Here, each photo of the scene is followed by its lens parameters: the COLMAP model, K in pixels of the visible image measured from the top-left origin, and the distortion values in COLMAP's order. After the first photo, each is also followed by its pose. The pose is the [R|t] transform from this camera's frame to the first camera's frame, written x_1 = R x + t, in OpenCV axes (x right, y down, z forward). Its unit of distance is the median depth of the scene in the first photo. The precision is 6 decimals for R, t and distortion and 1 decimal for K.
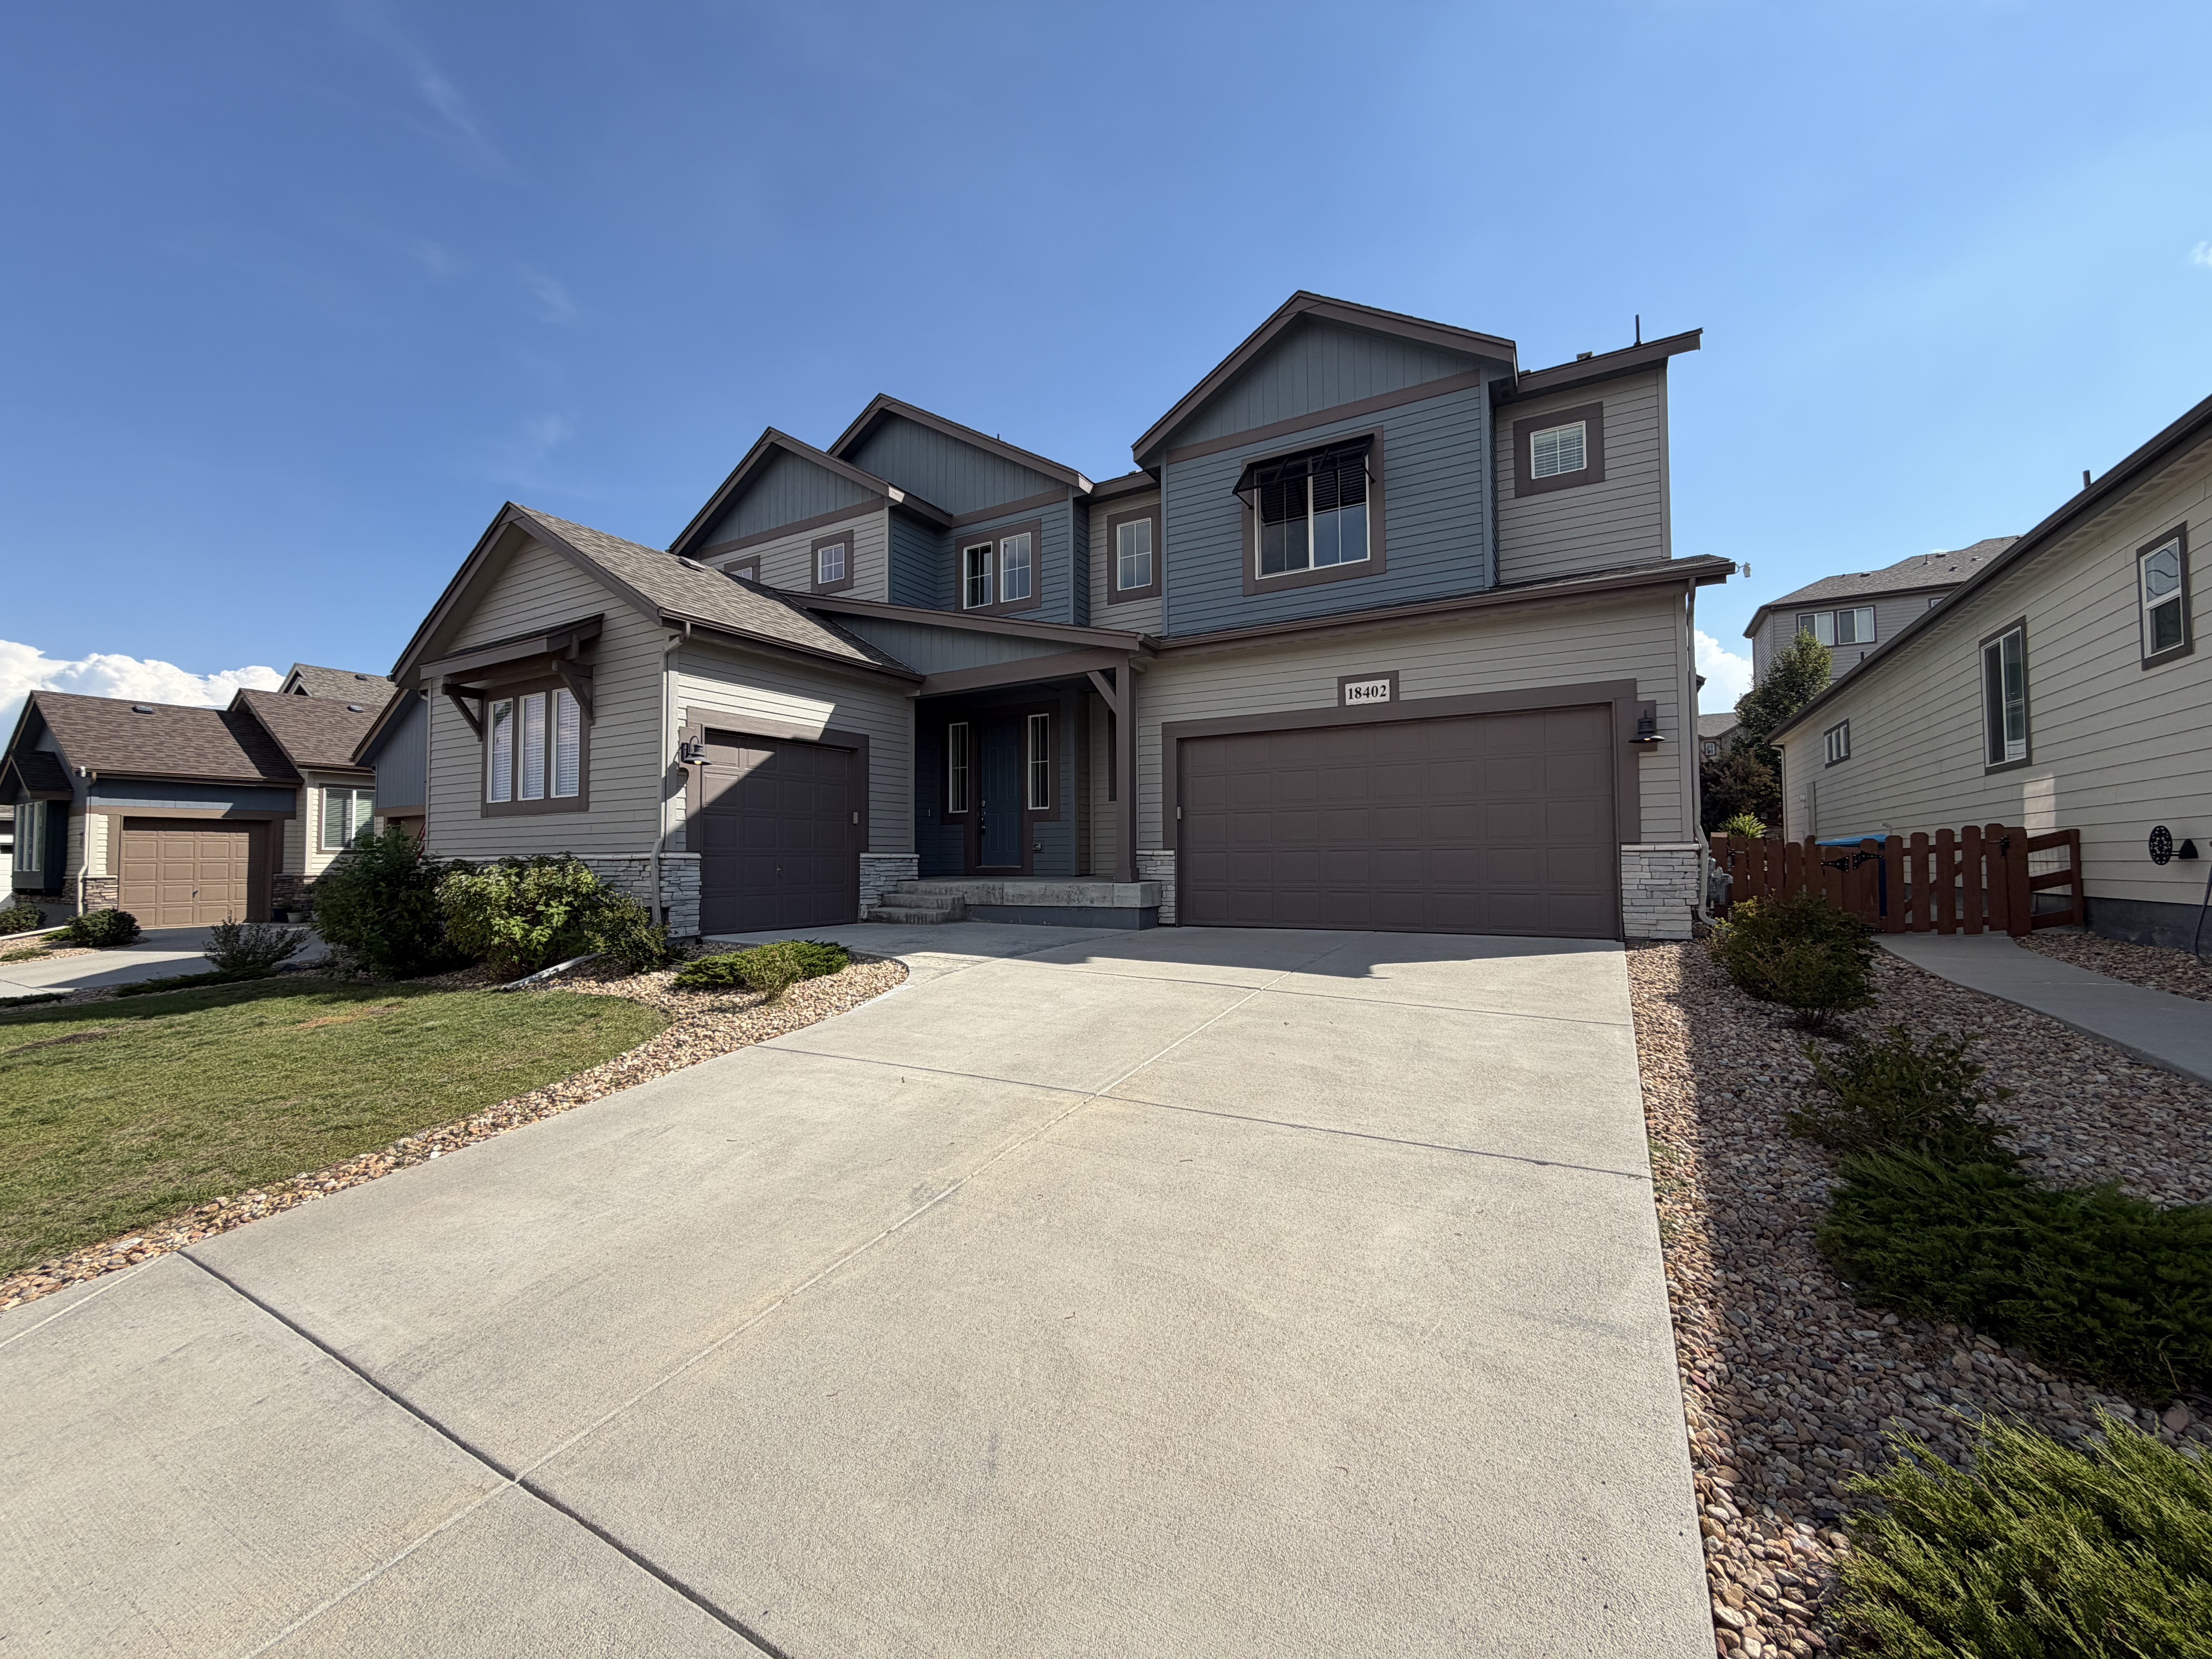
lens RADIAL K [[886.0, 0, 1100.2], [0, 886.0, 826.1], [0, 0, 1]] dist [-0.000285, -0.000044]
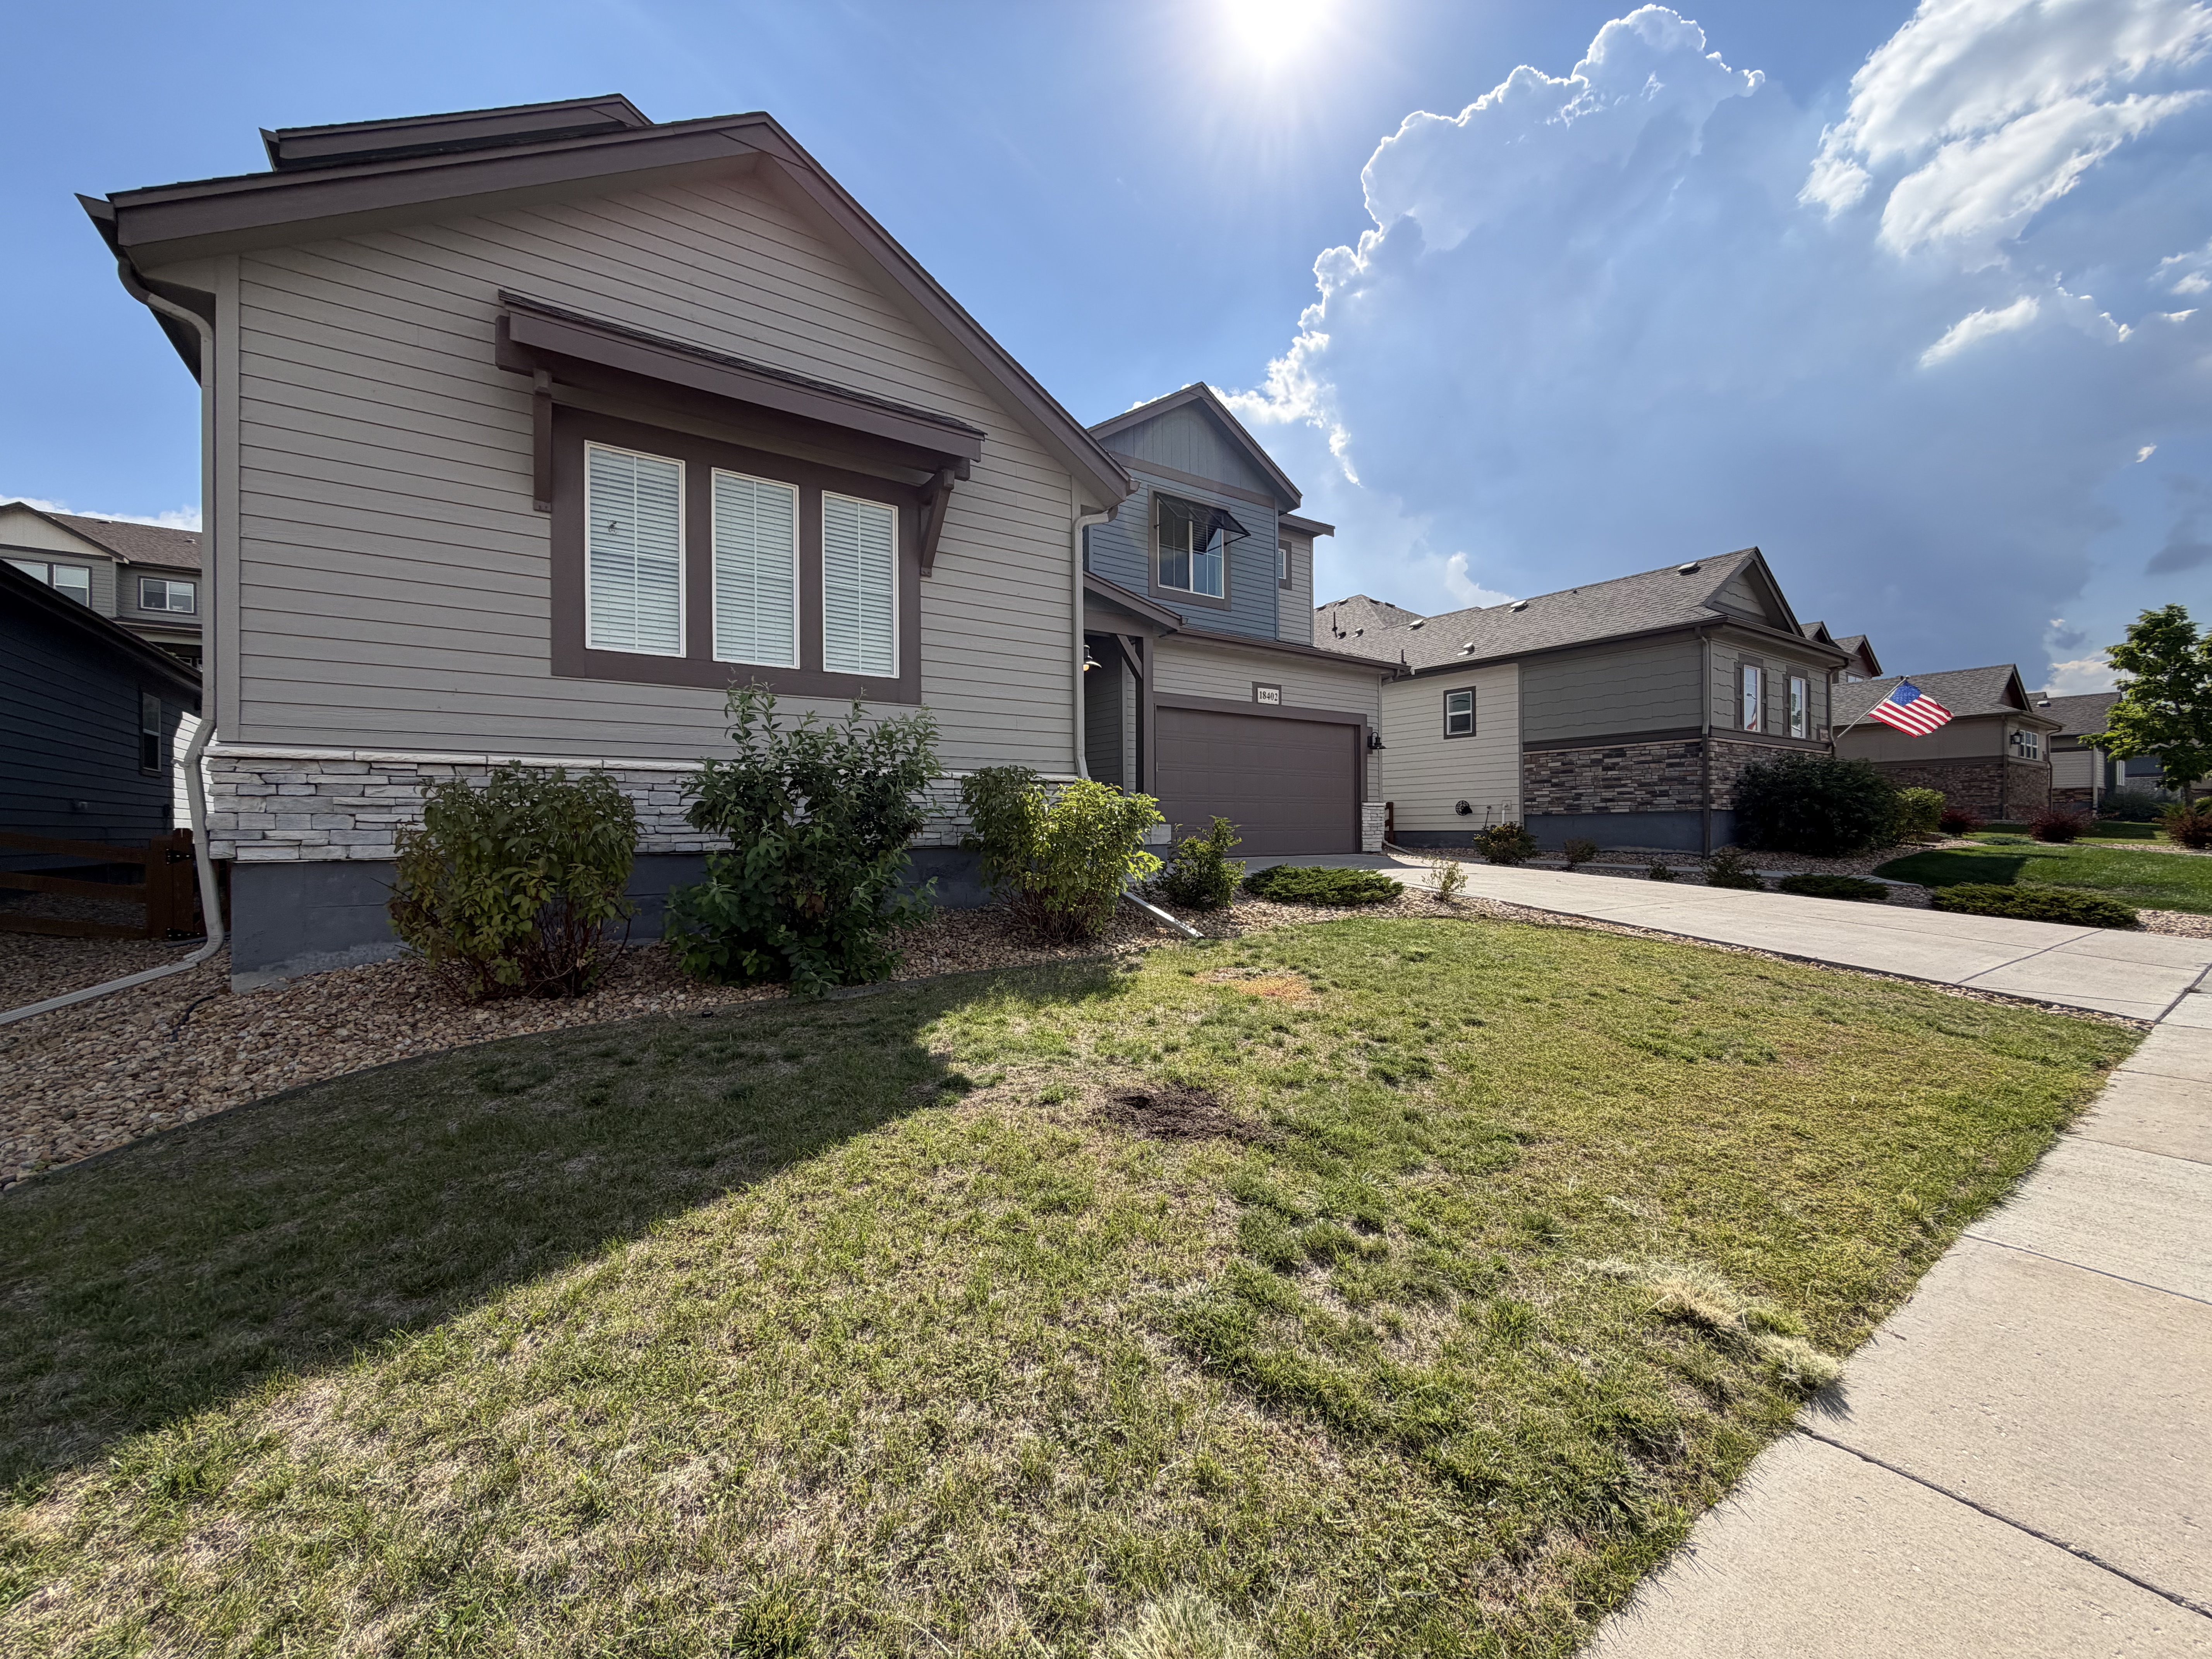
lens RADIAL K [[886.0, 0, 1101.4], [0, 886.0, 831.4], [0, 0, 1]] dist [-0.000285, -0.000044]
pose [[0.426441, 0.004643, 0.904503, -1.114493], [-0.029507, 0.999526, 0.008780, 0.068603], [-0.904034, -0.030434, 0.426376, 0.587130]]
